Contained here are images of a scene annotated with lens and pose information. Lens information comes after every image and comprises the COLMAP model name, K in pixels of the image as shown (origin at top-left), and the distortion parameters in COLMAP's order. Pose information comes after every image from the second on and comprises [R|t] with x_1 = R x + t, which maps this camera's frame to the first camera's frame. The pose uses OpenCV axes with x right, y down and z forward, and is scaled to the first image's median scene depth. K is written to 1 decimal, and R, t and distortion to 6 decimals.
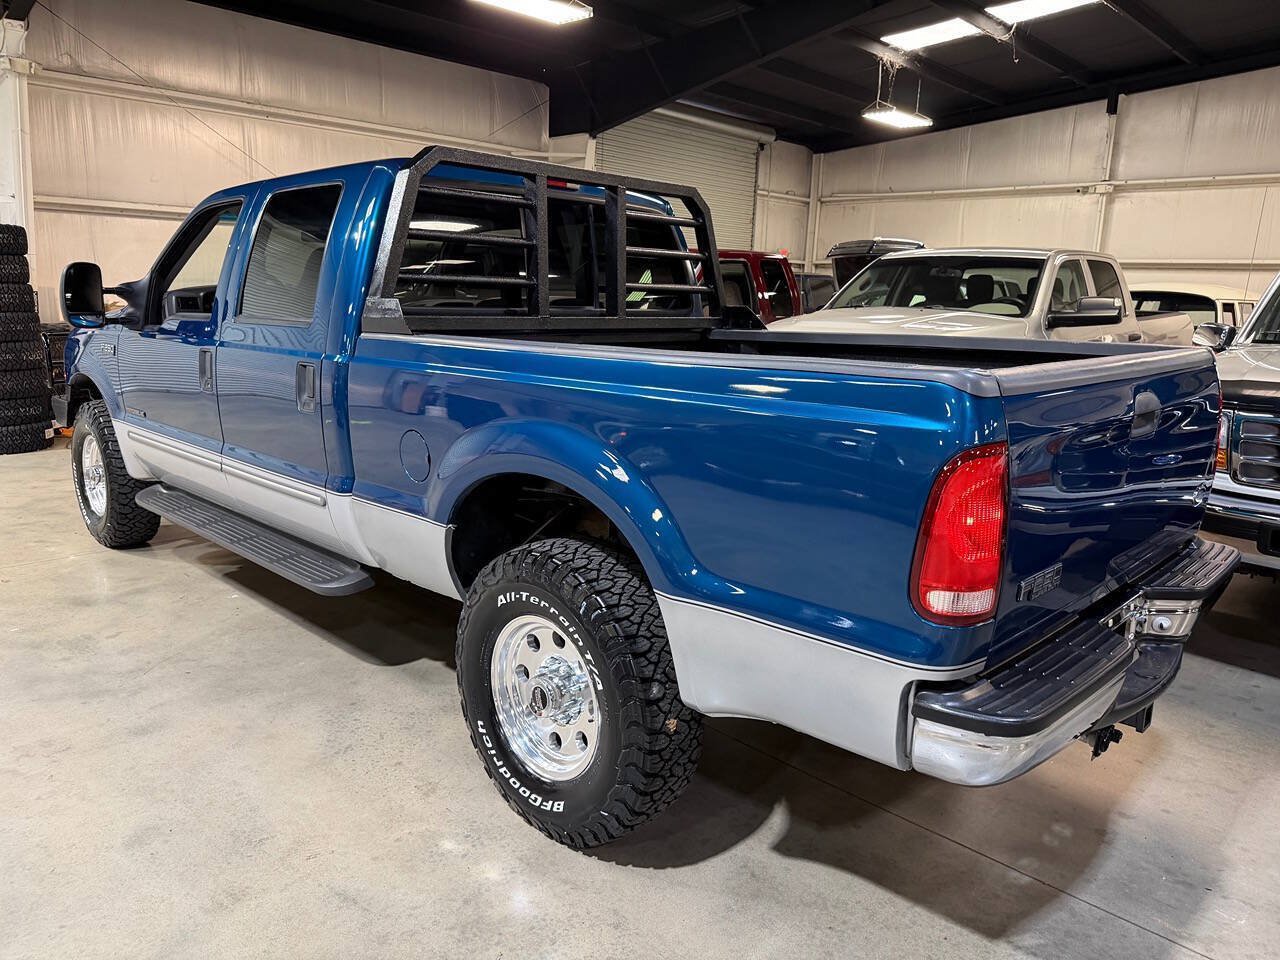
lens RADIAL K [[921.8, 0, 631.9], [0, 921.8, 480.5], [0, 0, 1]] dist [0.041517, -0.059032]
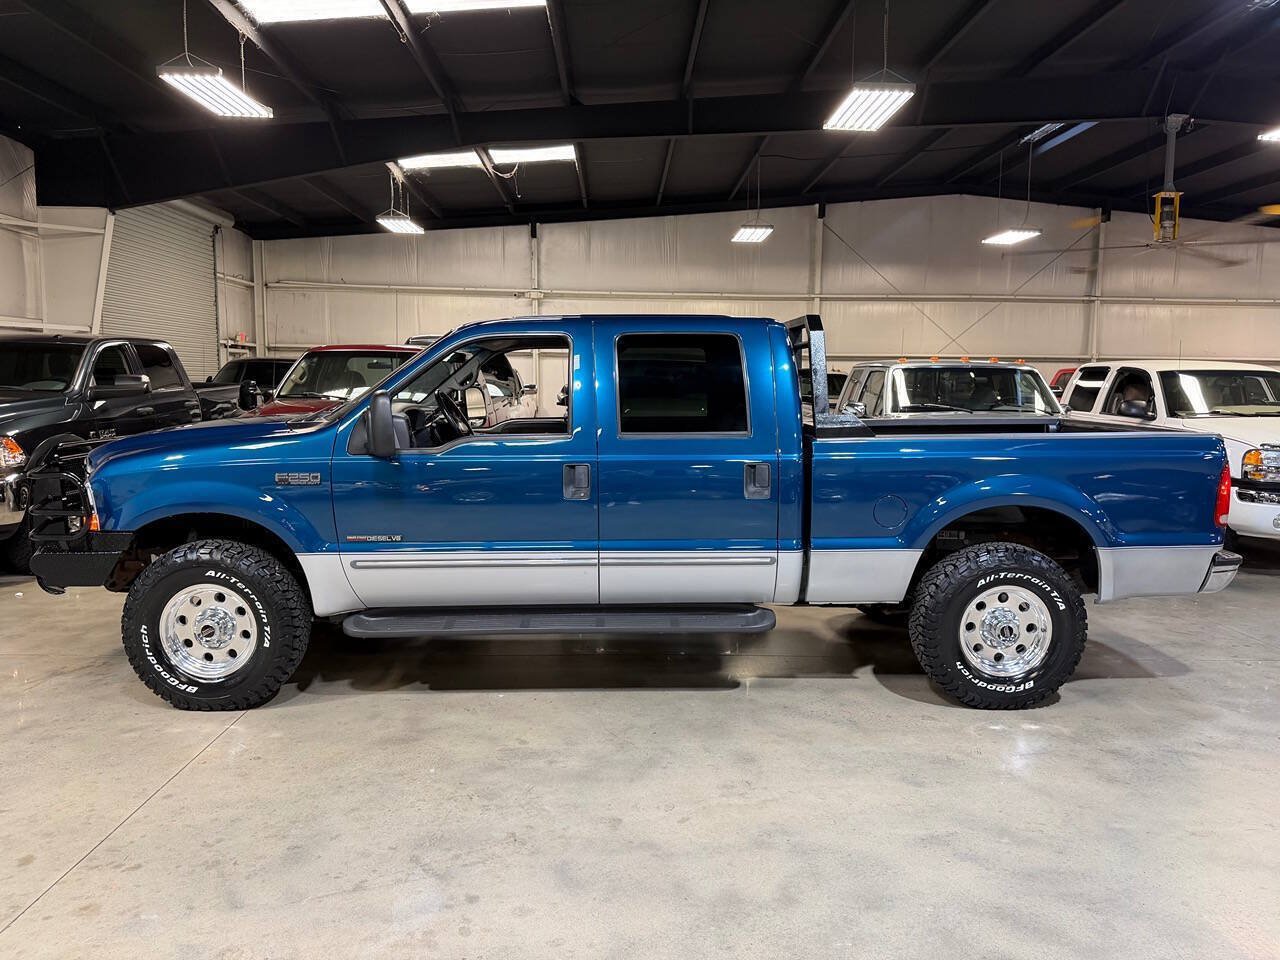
lens RADIAL K [[921.8, 0, 639.0], [0, 921.8, 496.0], [0, 0, 1]] dist [0.041517, -0.059032]
pose [[0.684065, -0.113078, 0.720603, -1.079634], [0.153983, 0.988034, 0.008869, -0.088694], [-0.712983, 0.104894, 0.693291, 0.132188]]
